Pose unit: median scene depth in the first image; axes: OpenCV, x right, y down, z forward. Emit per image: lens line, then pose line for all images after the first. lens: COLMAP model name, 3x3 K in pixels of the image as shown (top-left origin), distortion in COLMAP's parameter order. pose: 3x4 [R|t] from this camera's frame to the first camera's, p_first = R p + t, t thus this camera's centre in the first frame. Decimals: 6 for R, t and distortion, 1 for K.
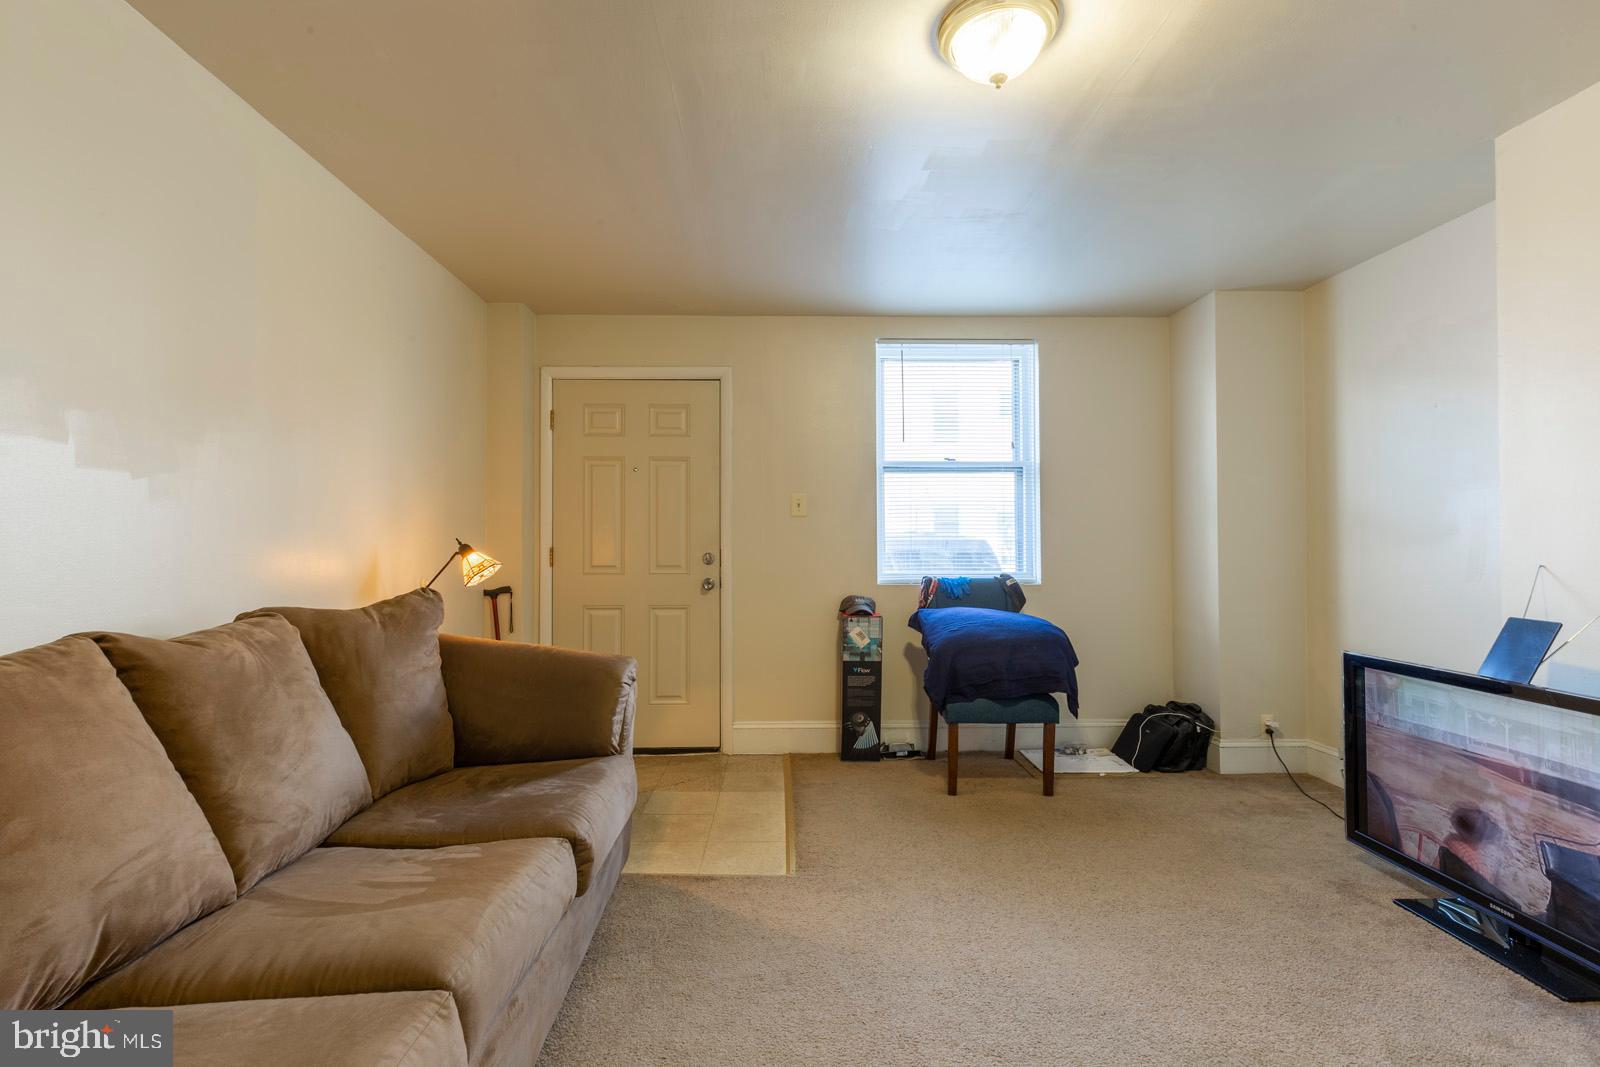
lens RADIAL K [[732.0, 0, 793.6], [0, 732.0, 535.4], [0, 0, 1]] dist [0.005045, -0.001807]
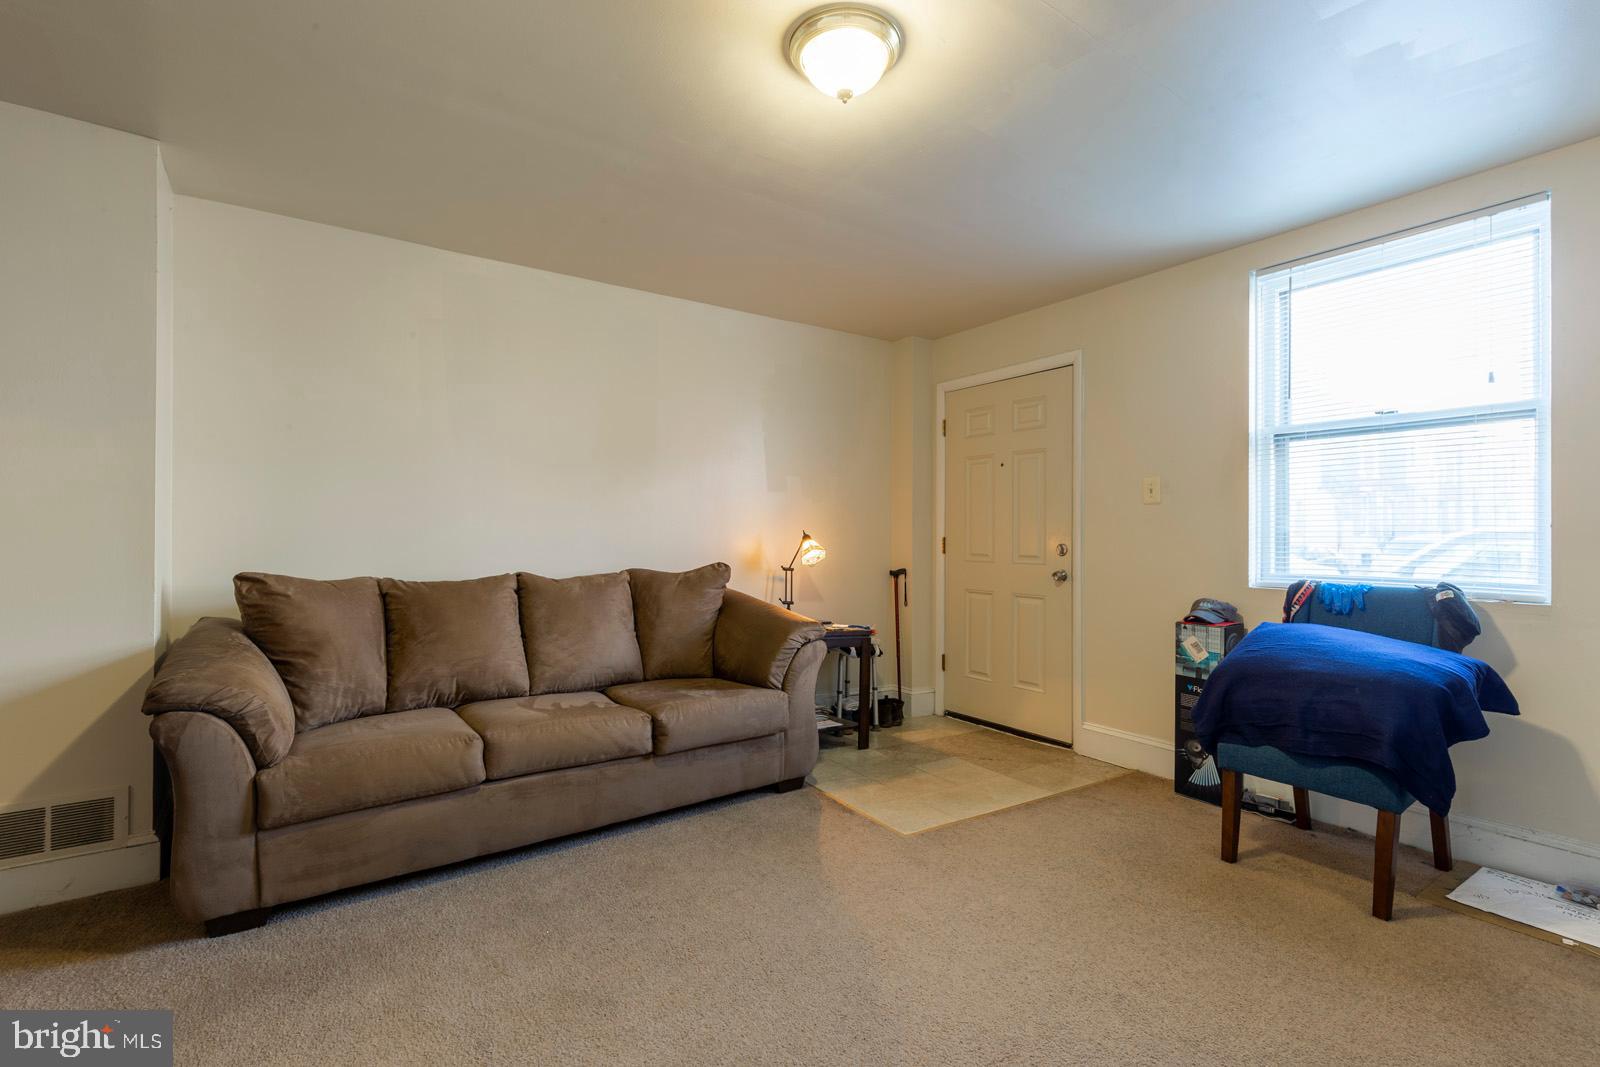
lens RADIAL K [[732.0, 0, 788.1], [0, 732.0, 532.8], [0, 0, 1]] dist [0.005045, -0.001807]
pose [[0.531438, 0.001154, -0.847097, 0.545327], [0.009538, 0.999928, 0.007345, -0.001949], [0.847044, -0.011983, 0.531388, 0.174961]]
